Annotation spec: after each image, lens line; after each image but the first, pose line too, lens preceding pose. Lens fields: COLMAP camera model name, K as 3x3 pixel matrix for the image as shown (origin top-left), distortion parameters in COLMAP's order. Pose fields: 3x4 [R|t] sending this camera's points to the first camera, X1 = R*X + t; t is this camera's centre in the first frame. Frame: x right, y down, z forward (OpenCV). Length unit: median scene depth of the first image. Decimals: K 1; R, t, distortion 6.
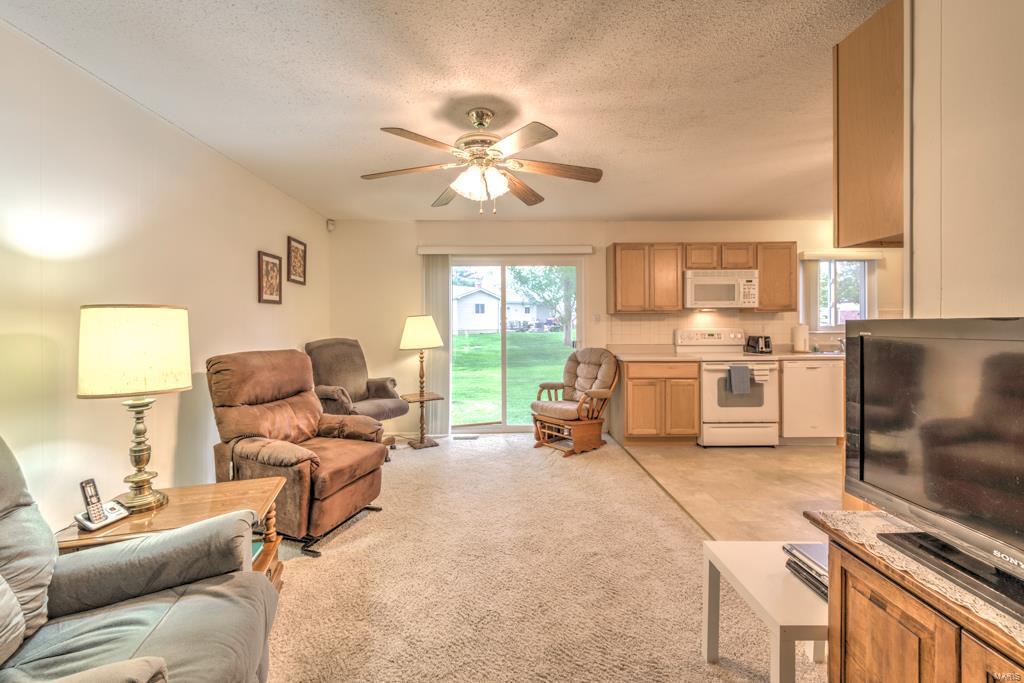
lens RADIAL K [[414.7, 0, 506.5], [0, 414.7, 324.4], [0, 0, 1]] dist [0.010120, -0.000413]
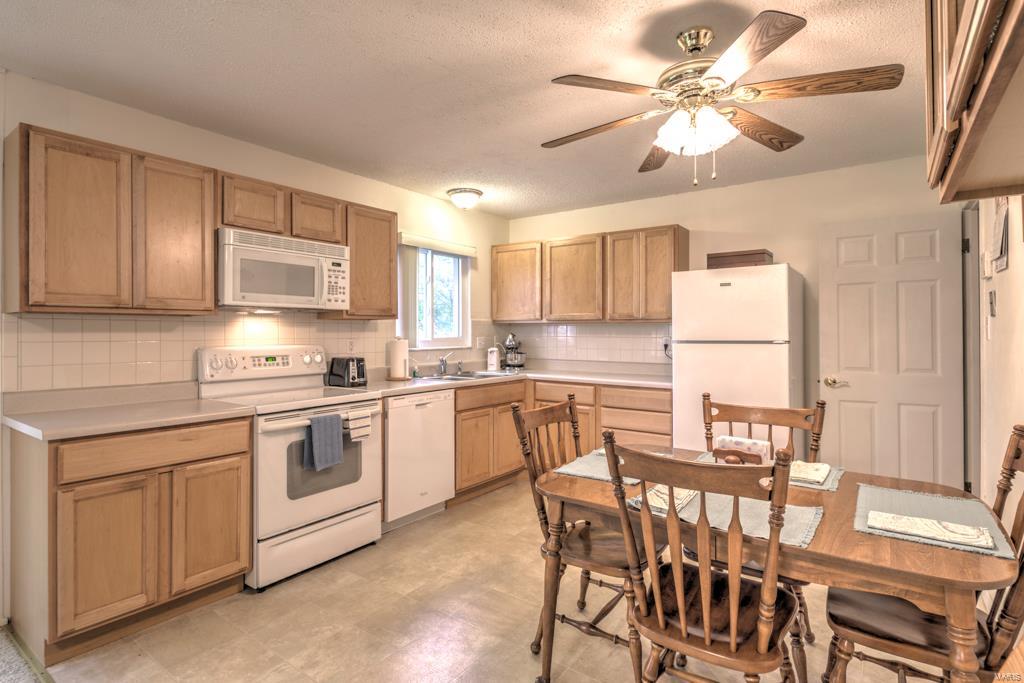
lens RADIAL K [[517.3, 0, 515.6], [0, 517.3, 327.2], [0, 0, 1]] dist [0.003598, 0.000872]
pose [[0.596491, 0.012661, 0.802520, 0.159124], [0.004621, 0.999805, -0.019208, -0.001102], [-0.802606, 0.015166, 0.596316, 0.383505]]
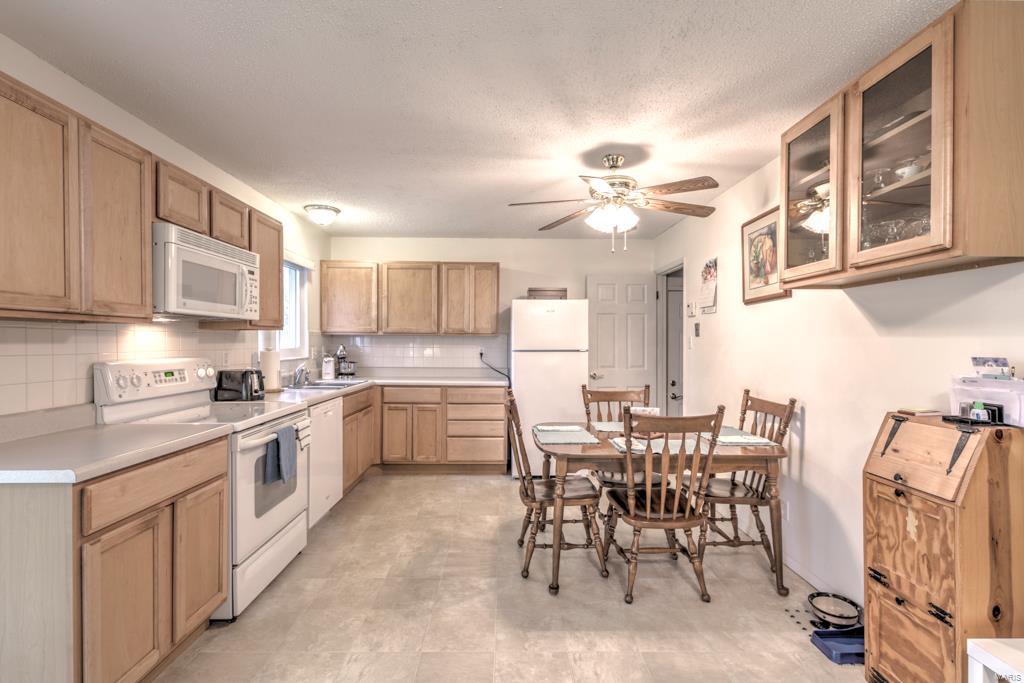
lens RADIAL K [[465.1, 0, 512.0], [0, 465.1, 341.5], [0, 0, 1]] dist [0.000803, 0.000080]
pose [[0.000176, 0.007550, 0.999971, -0.037910], [0.005875, 0.999954, -0.007551, -0.005240], [-0.999983, 0.005876, 0.000132, 0.678658]]
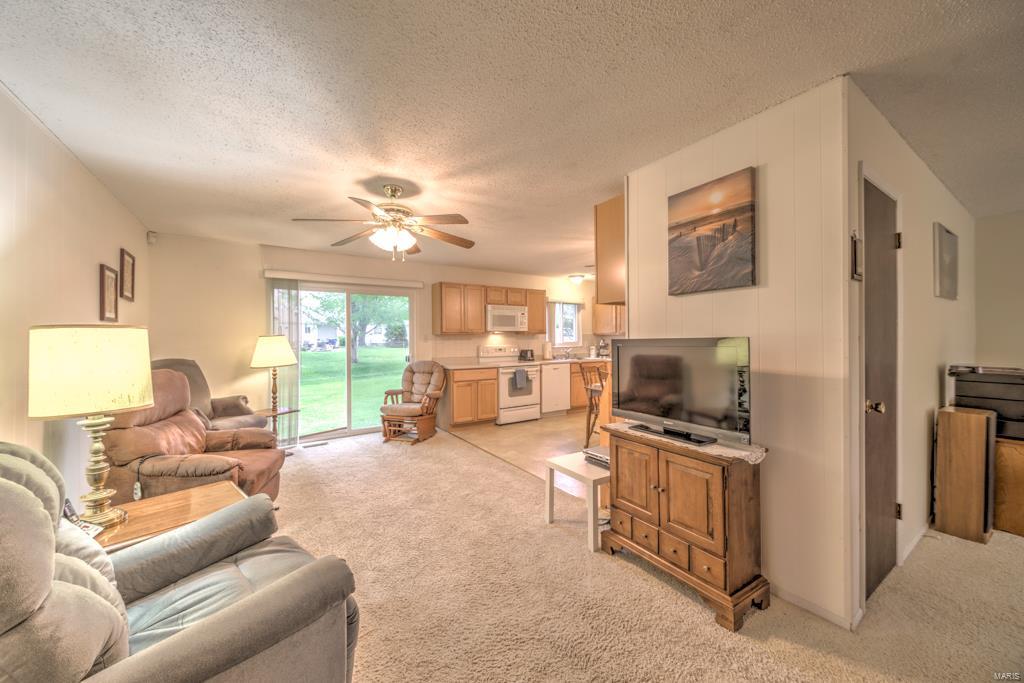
lens RADIAL K [[361.6, 0, 495.5], [0, 361.6, 339.3], [0, 0, 1]] dist [-0.000341, -0.000036]
pose [[0.856754, -0.000481, 0.515726, -0.200091], [0.006136, 0.999938, -0.009260, 0.001130], [-0.515690, 0.011098, 0.856704, -0.095054]]
